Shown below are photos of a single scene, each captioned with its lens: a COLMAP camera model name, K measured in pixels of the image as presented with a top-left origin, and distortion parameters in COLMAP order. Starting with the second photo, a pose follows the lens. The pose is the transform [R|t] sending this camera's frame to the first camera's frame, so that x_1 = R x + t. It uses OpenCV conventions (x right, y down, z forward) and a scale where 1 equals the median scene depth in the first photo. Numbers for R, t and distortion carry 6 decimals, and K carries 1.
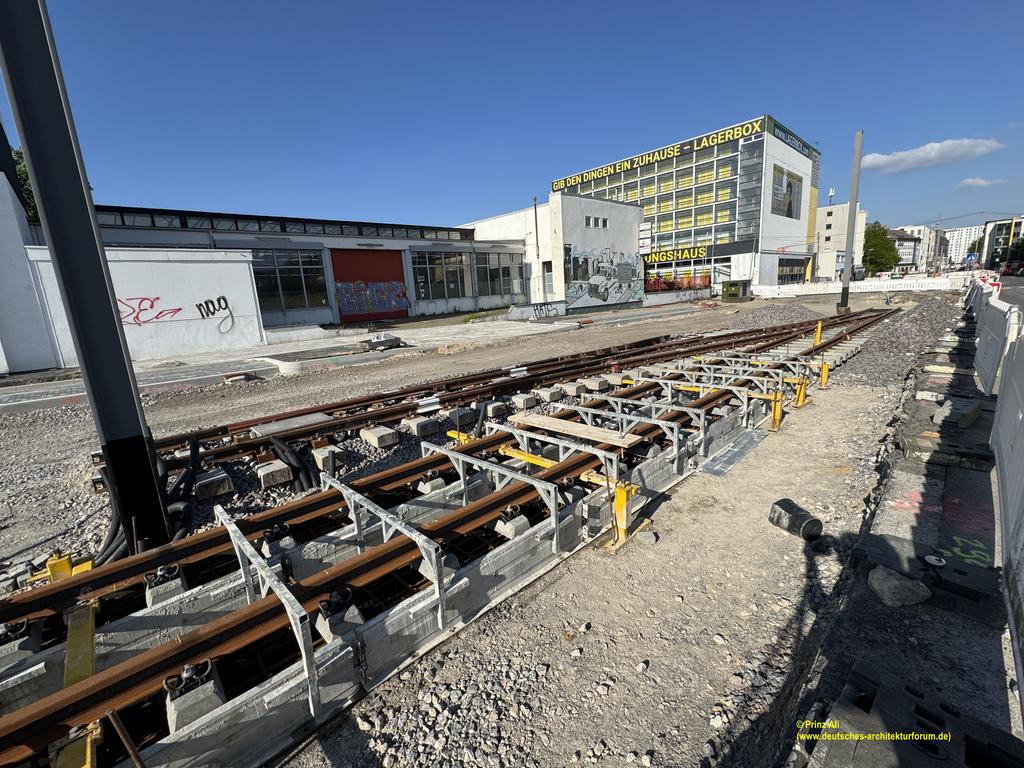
lens RADIAL K [[437.4, 0, 509.3], [0, 437.4, 382.7], [0, 0, 1]] dist [-0.001269, 0.000729]
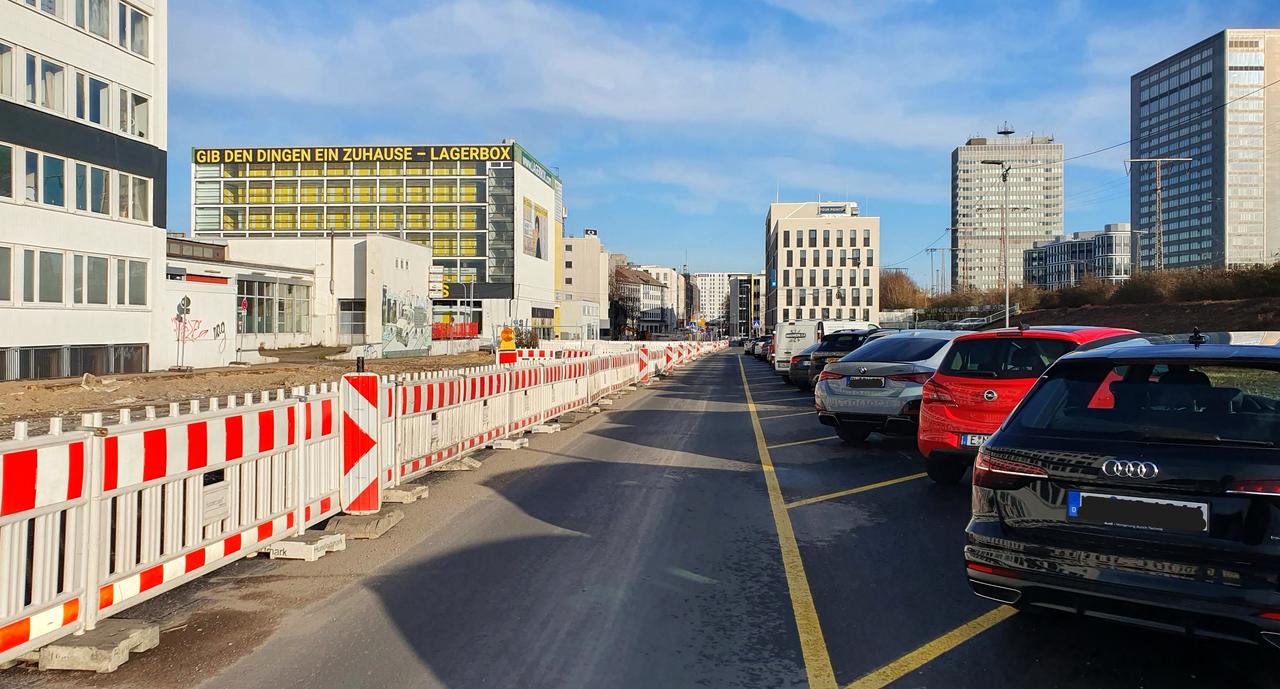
lens RADIAL K [[1036.4, 0, 639.3], [0, 1036.4, 337.6], [0, 0, 1]] dist [-0.009634, -0.002734]
pose [[0.759151, 0.059052, 0.648231, -0.132521], [0.077704, 0.980533, -0.180323, 0.036386], [-0.646260, 0.187263, 0.739784, -0.149003]]
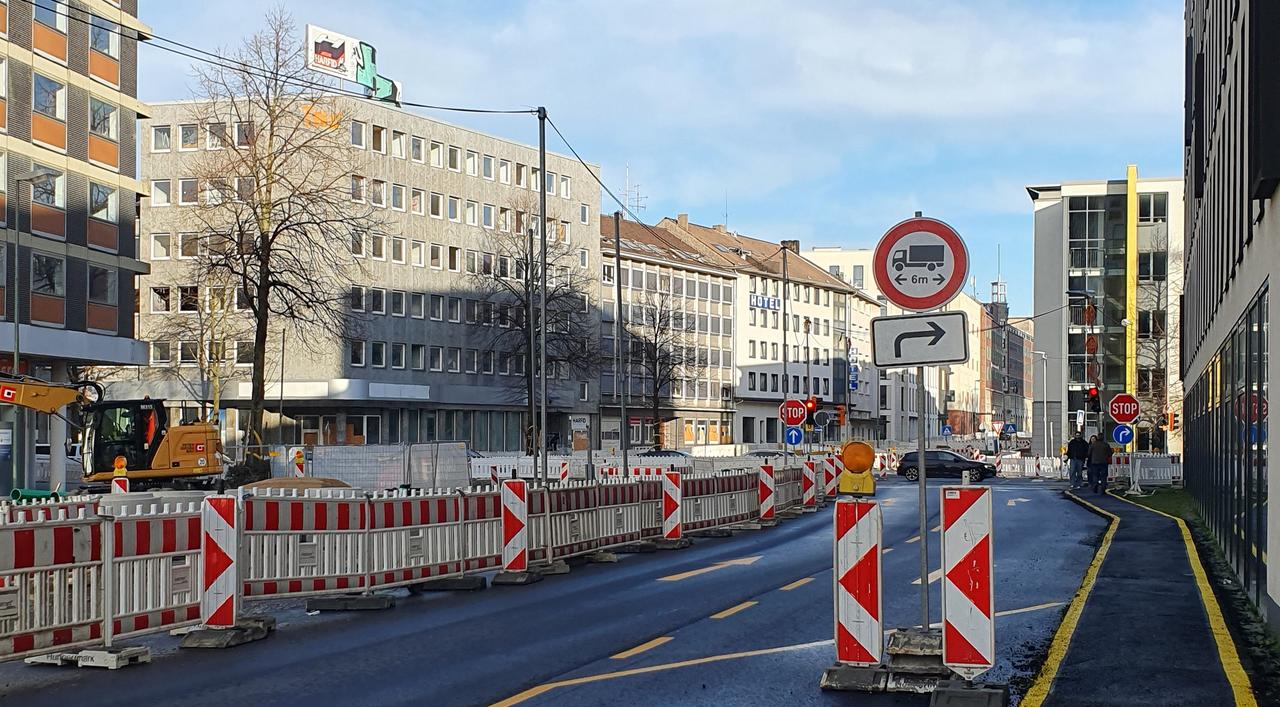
lens RADIAL K [[1604.7, 0, 640.5], [0, 1604.7, 361.9], [0, 0, 1]] dist [0.116452, 0.000000]
pose [[0.882466, 0.092452, 0.461201, 0.460037], [0.030170, 0.967350, -0.251642, -0.098905], [-0.469407, 0.235980, 0.850864, 0.373090]]
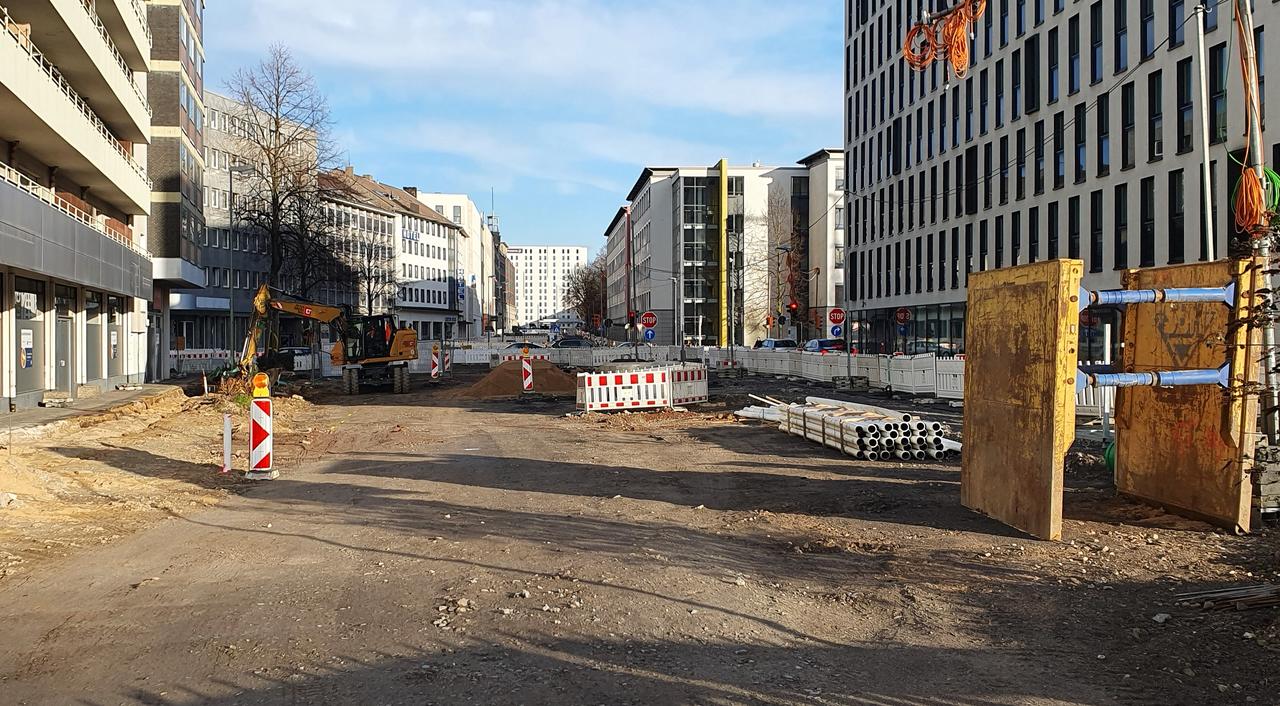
lens RADIAL K [[1349.5, 0, 637.3], [0, 1349.5, 353.6], [0, 0, 1]] dist [0.090356, 0.000000]
pose [[0.642726, 0.052771, 0.764277, 0.325106], [0.115553, 0.979533, -0.164809, -0.086441], [-0.757332, 0.194242, 0.623473, 0.359271]]
